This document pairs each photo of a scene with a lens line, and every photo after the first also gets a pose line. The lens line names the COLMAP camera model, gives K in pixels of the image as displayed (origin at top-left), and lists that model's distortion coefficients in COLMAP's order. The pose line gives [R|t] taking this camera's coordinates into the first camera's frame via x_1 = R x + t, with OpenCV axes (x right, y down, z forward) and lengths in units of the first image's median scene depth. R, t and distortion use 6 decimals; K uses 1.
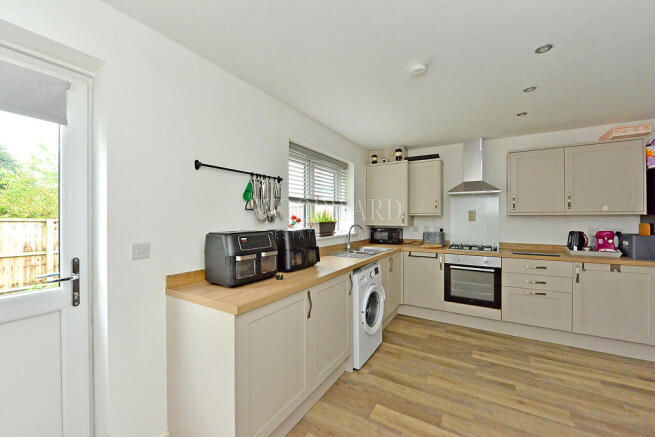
lens RADIAL K [[260.8, 0, 327.5], [0, 260.8, 218.5], [0, 0, 1]] dist [-0.003428, -0.000590]
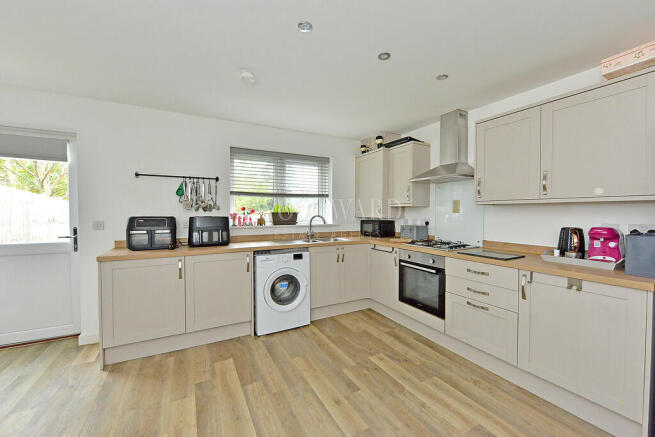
lens RADIAL K [[260.8, 0, 327.5], [0, 260.8, 218.5], [0, 0, 1]] dist [-0.003428, -0.000590]
pose [[0.862583, 0.015048, -0.505692, 0.809213], [-0.003883, 0.999725, 0.023126, 0.013878], [0.505901, -0.017985, 0.862404, 0.120751]]
